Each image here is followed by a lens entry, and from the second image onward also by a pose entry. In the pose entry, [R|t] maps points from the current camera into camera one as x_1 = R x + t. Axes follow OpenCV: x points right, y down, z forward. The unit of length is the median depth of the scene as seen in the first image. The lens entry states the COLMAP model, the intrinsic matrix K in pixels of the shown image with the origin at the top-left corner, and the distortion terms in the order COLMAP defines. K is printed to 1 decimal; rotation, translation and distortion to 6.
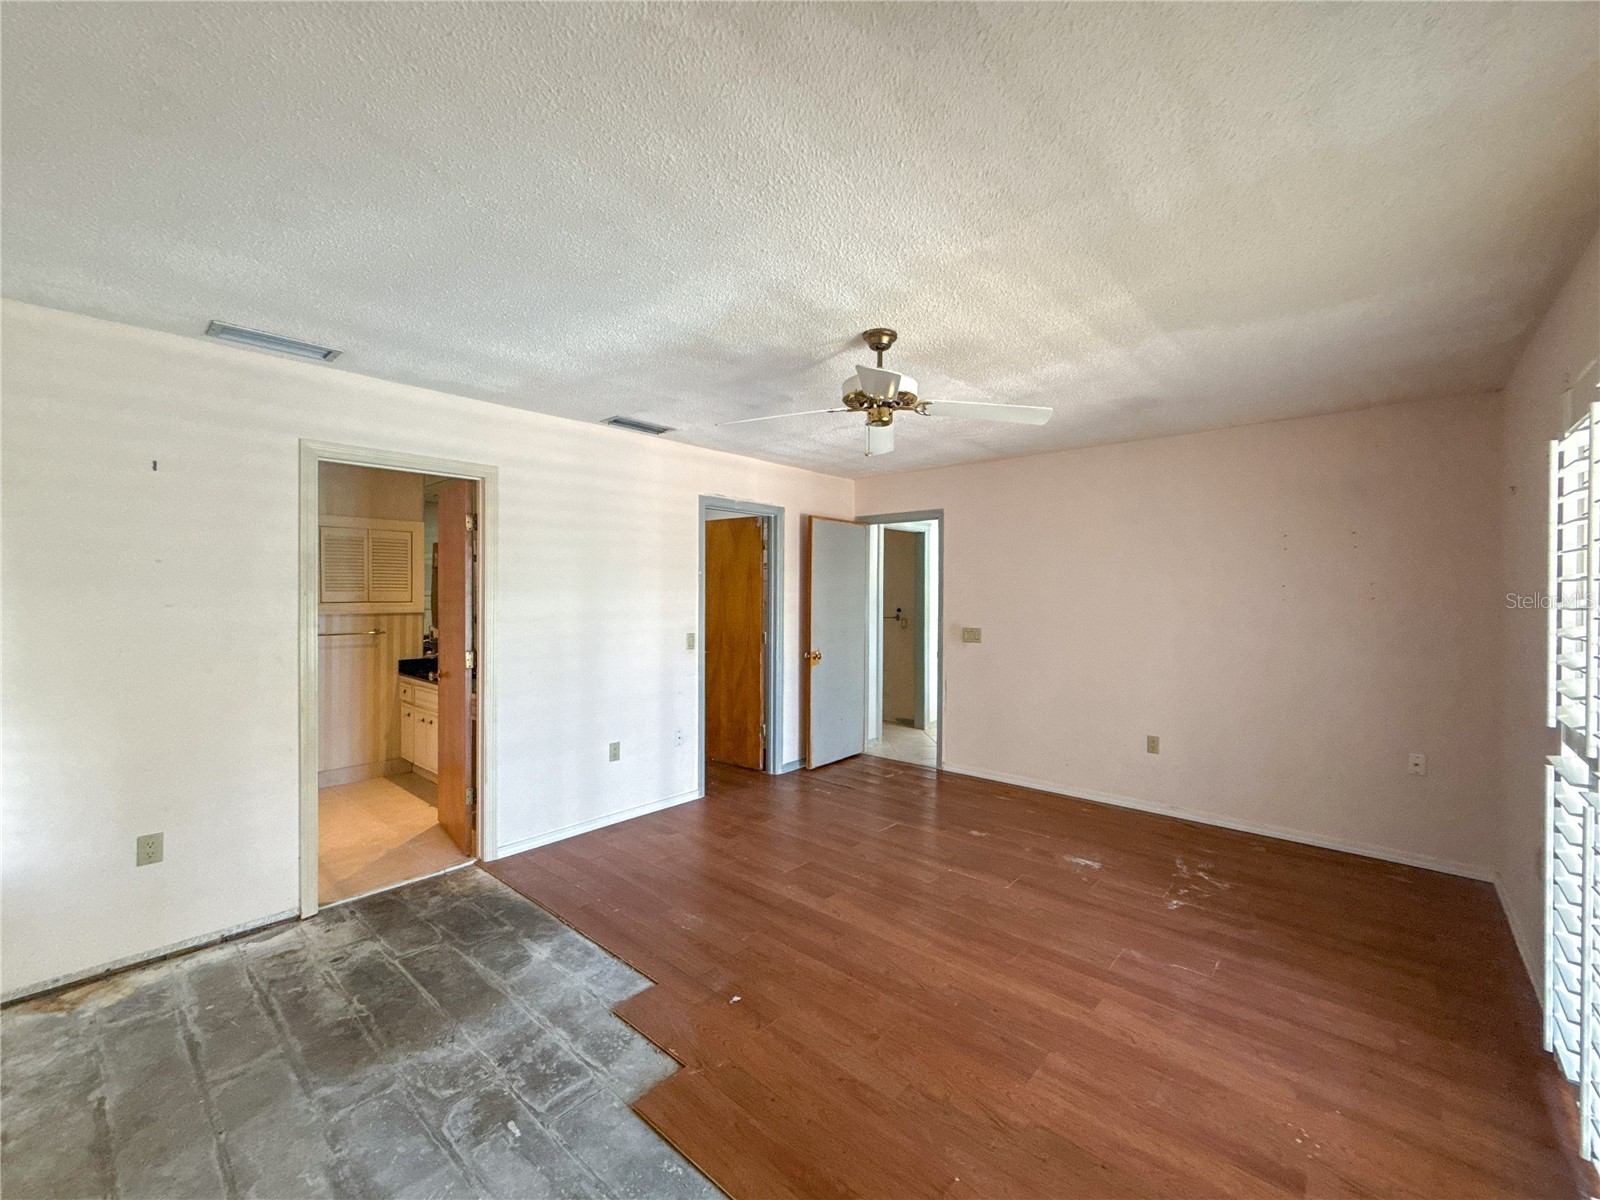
lens RADIAL K [[655.9, 0, 830.2], [0, 655.9, 586.8], [0, 0, 1]] dist [0.002967, 0.000158]
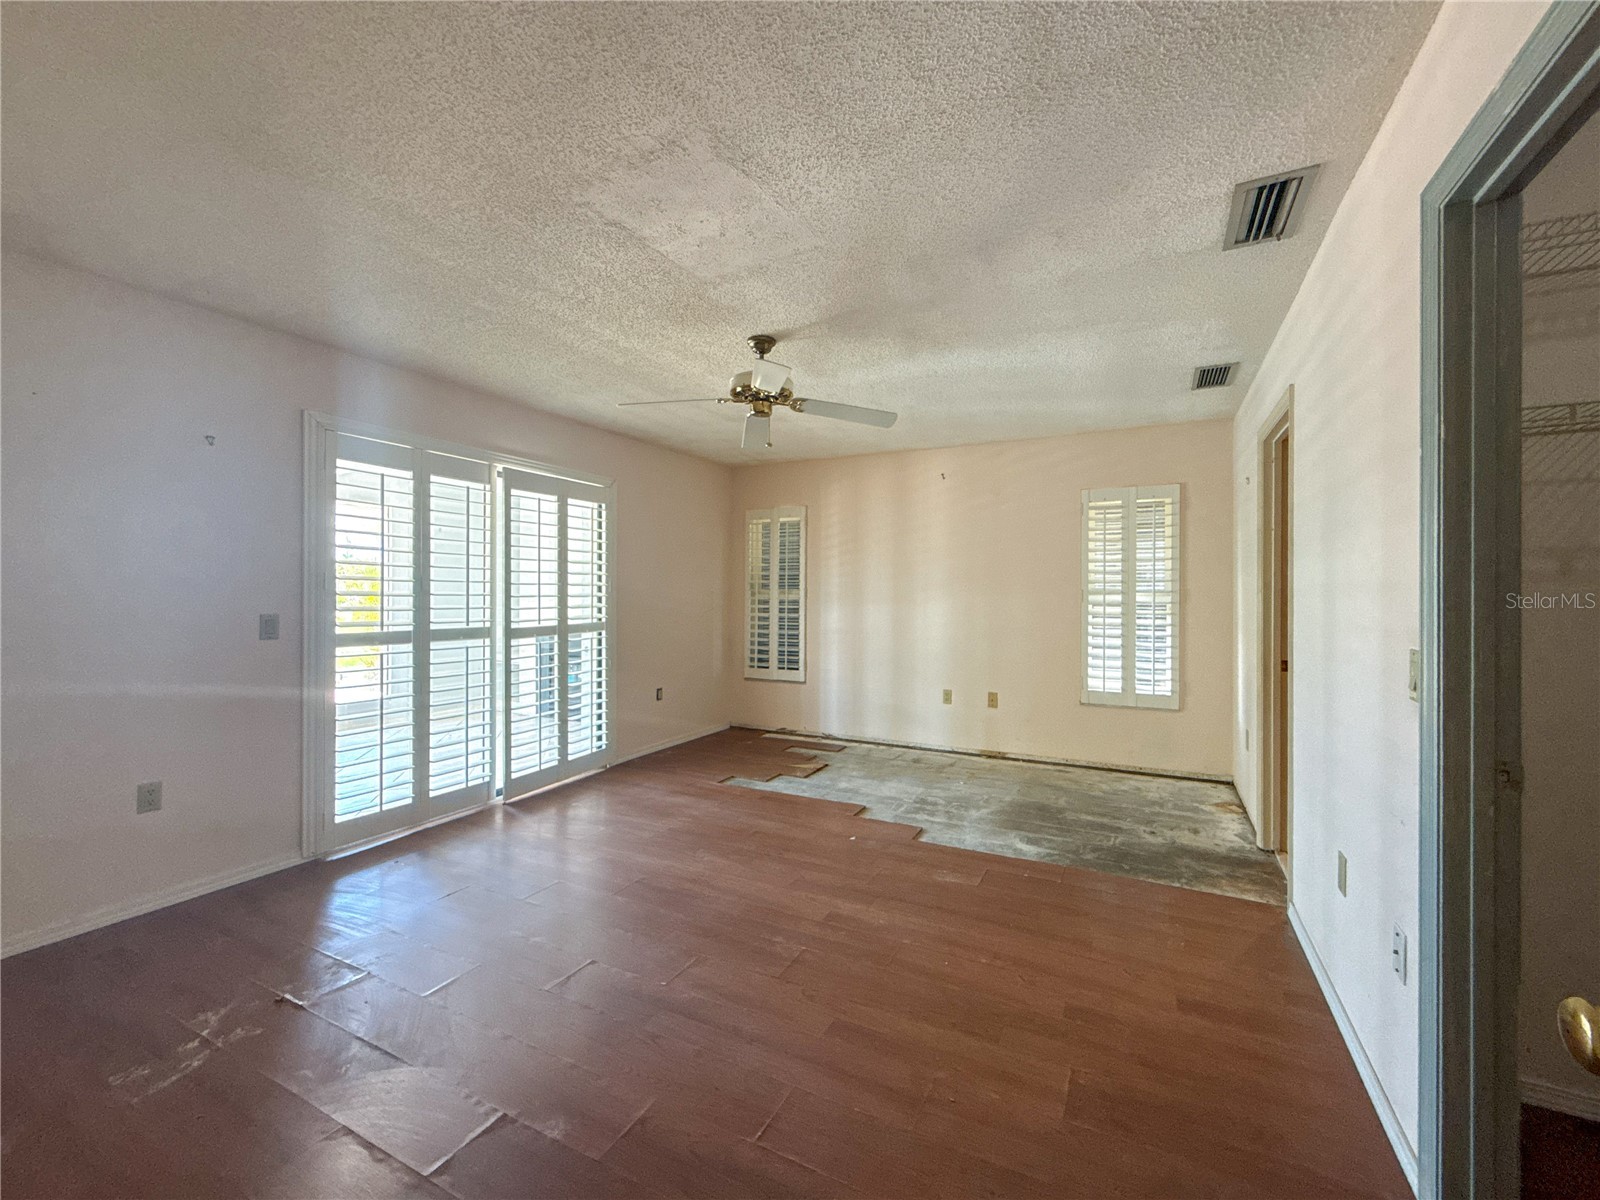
lens RADIAL K [[655.9, 0, 806.1], [0, 655.9, 597.8], [0, 0, 1]] dist [0.002967, 0.000158]
pose [[-0.977299, -0.003875, -0.211827, 0.243304], [-0.004099, 0.999991, 0.000618, 0.080772], [0.211823, 0.001473, -0.977307, 2.163438]]
